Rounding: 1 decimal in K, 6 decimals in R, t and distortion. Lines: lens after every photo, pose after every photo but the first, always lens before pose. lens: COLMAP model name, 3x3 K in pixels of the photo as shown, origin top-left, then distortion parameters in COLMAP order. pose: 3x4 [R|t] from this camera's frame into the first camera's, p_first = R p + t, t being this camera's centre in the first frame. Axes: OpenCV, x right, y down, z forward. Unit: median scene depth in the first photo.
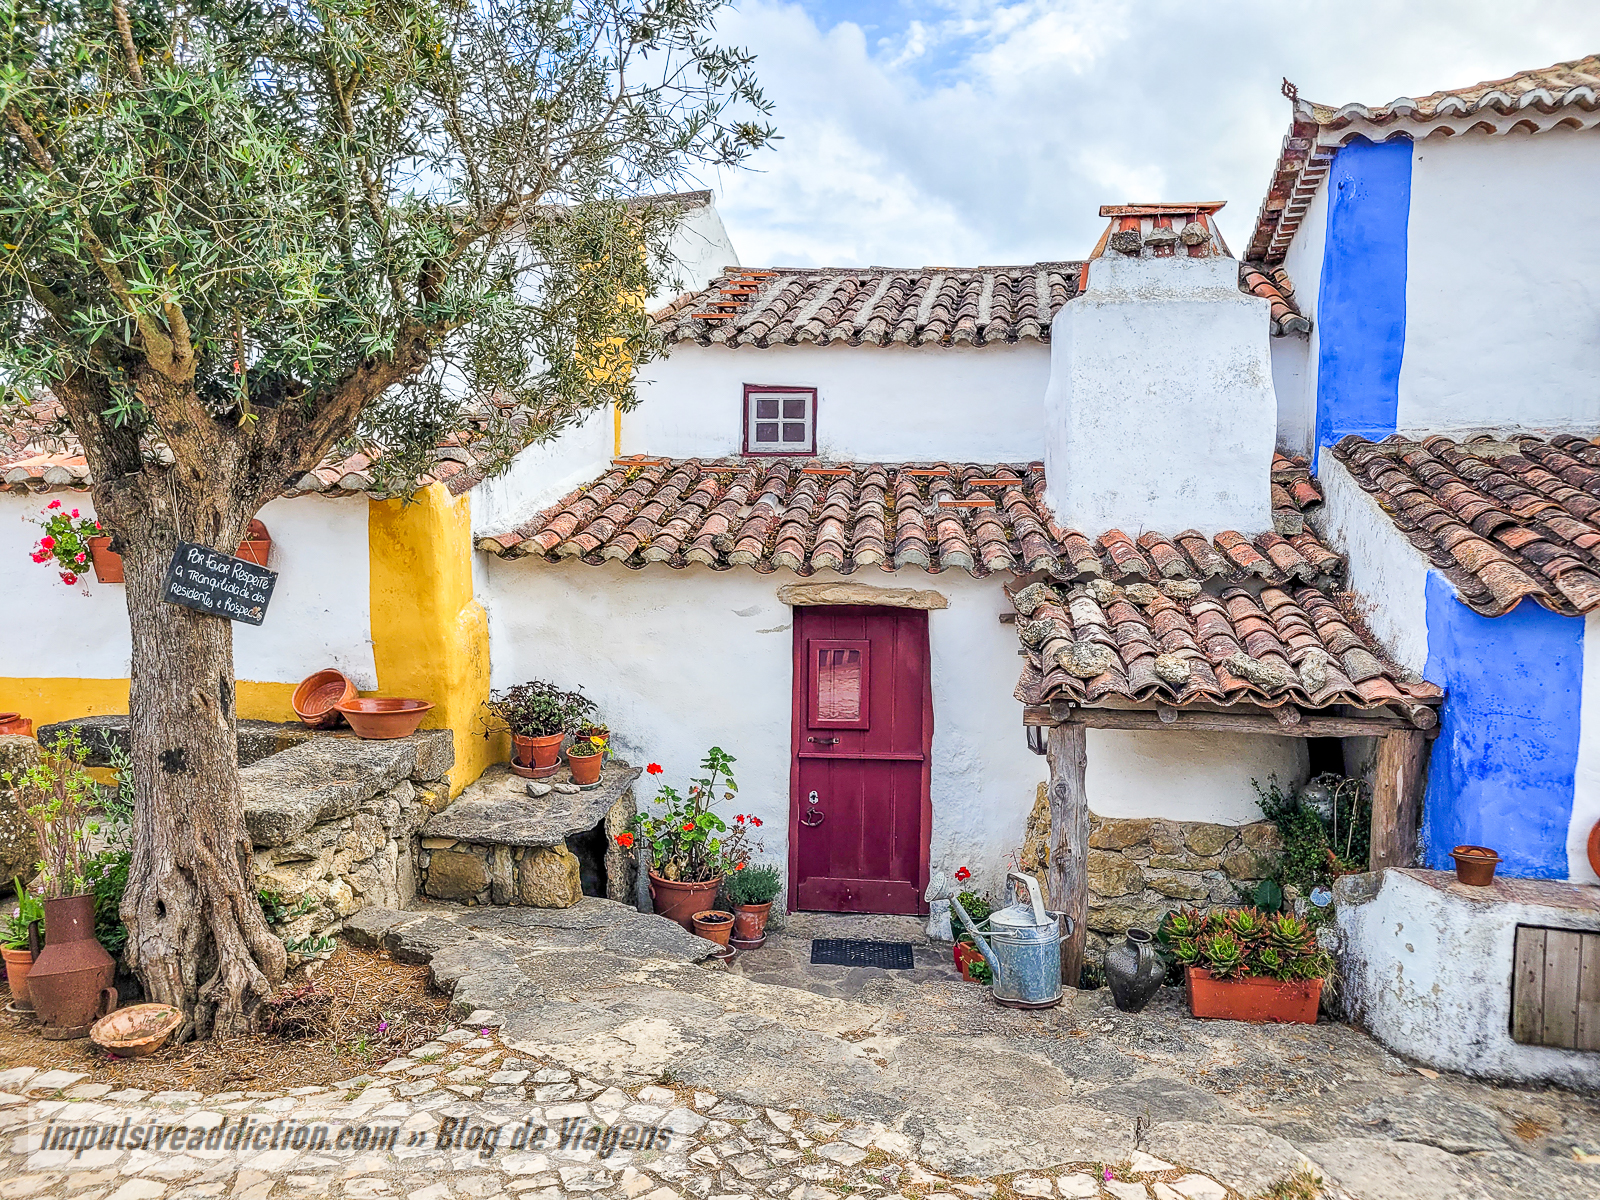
lens RADIAL K [[1206.4, 0, 805.8], [0, 1206.4, 611.2], [0, 0, 1]] dist [0.060433, -0.054669]
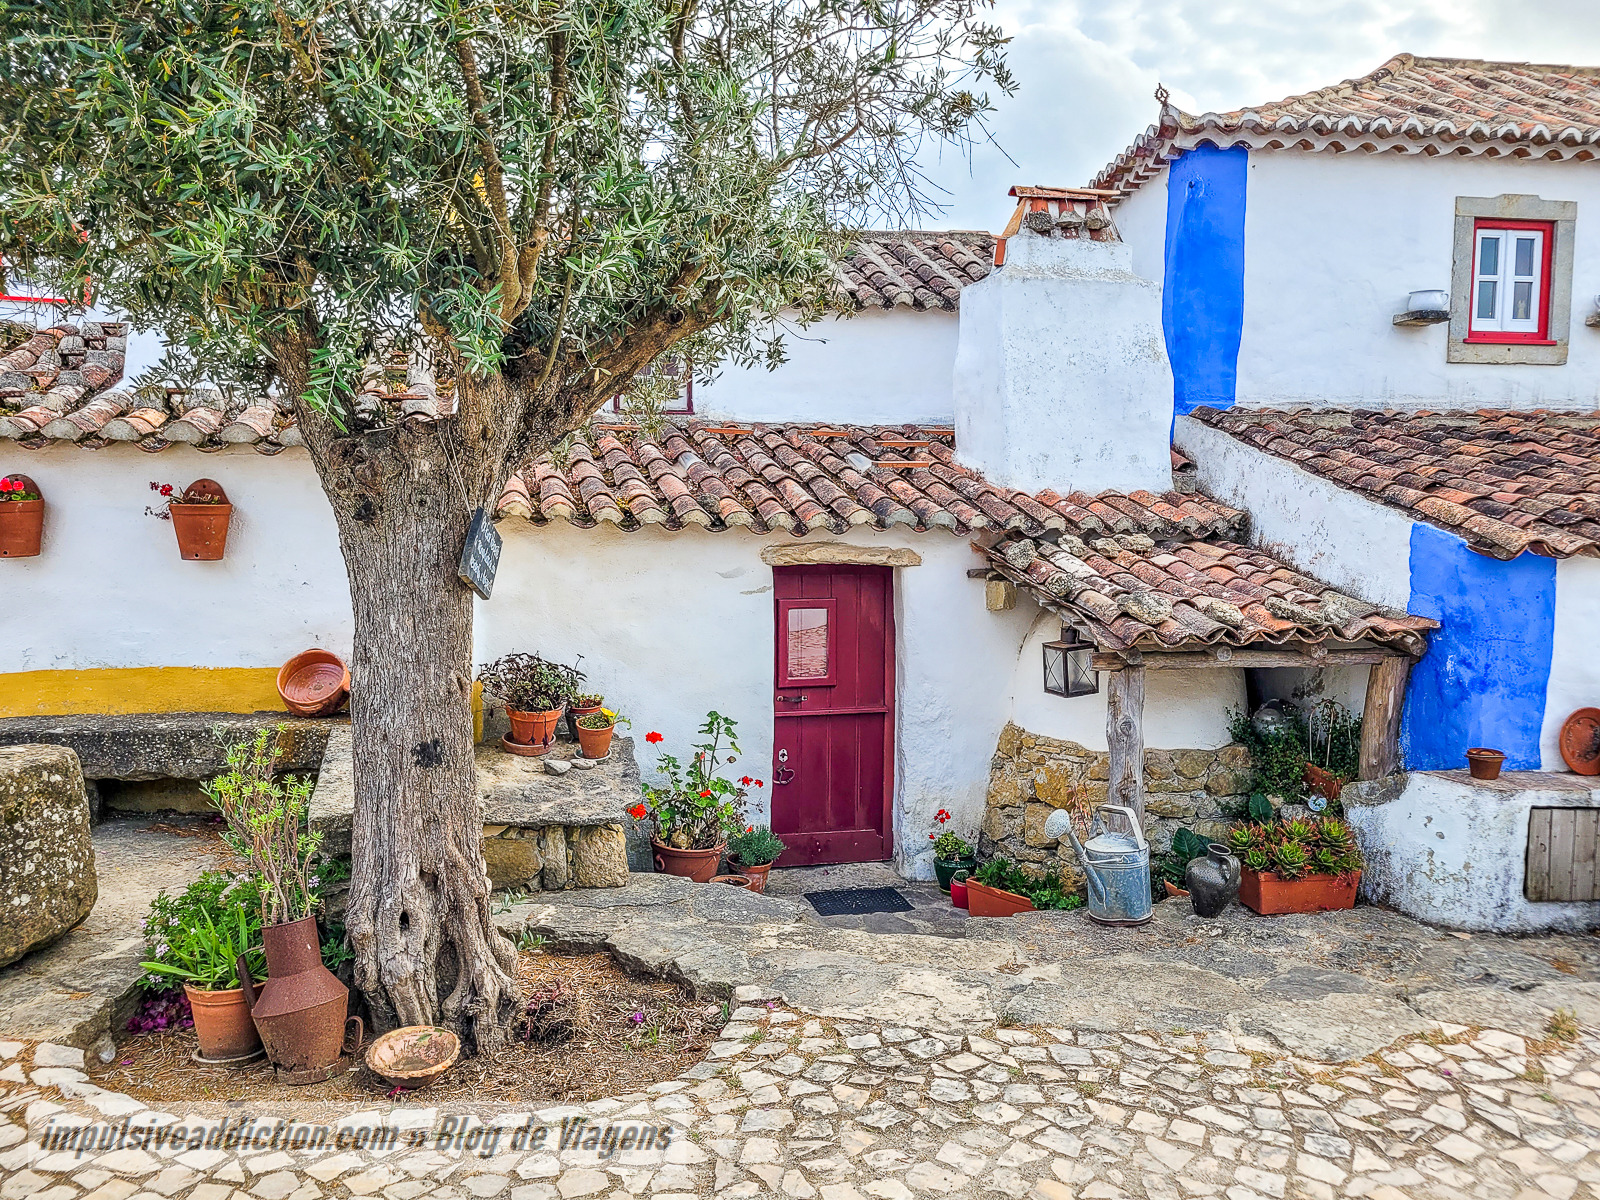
lens RADIAL K [[1207.1, 0, 825.8], [0, 1207.1, 601.1], [0, 0, 1]] dist [0.061203, -0.054560]
pose [[0.944644, -0.032522, 0.326481, -0.410058], [0.023777, 0.999245, 0.030740, -0.007286], [-0.327234, -0.021275, 0.944704, 0.052369]]
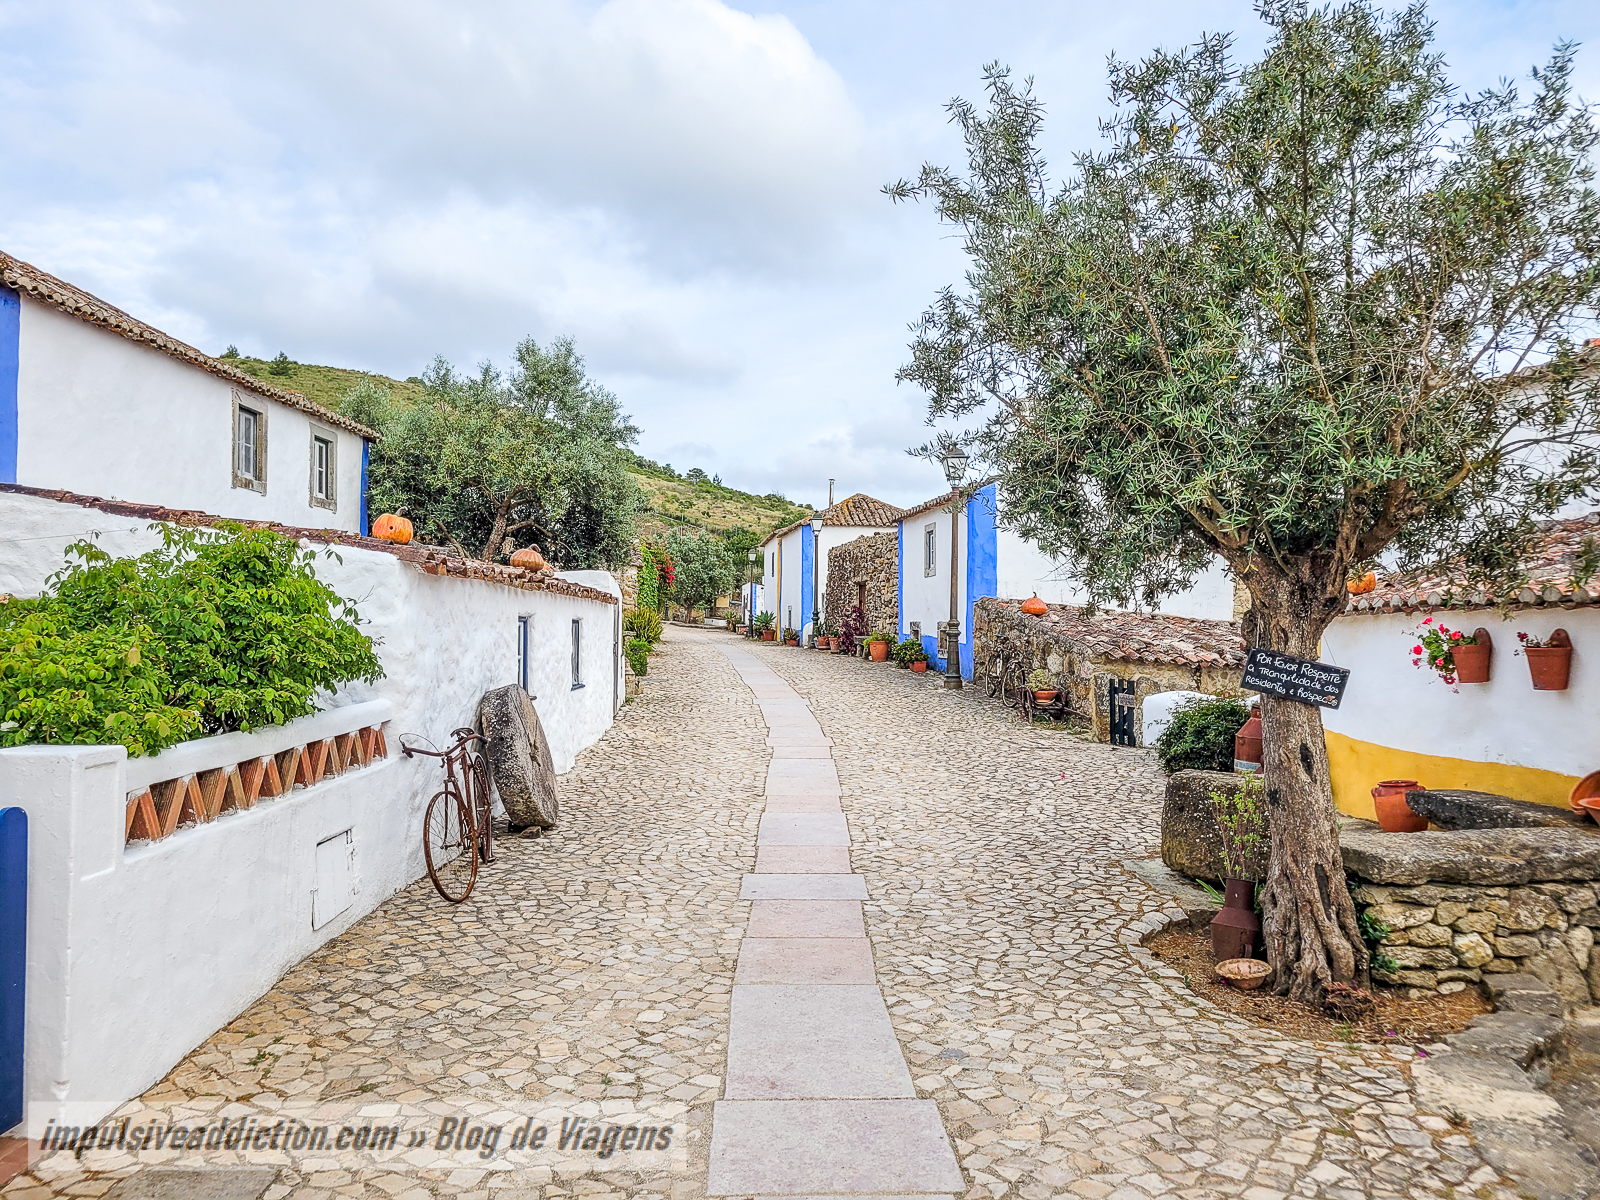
lens RADIAL K [[1207.1, 0, 825.8], [0, 1207.1, 601.1], [0, 0, 1]] dist [0.061203, -0.054560]
pose [[0.245725, -0.038200, -0.968586, 0.605816], [-0.055404, 0.997036, -0.053378, -0.004052], [0.967755, 0.066780, 0.242881, 0.080631]]
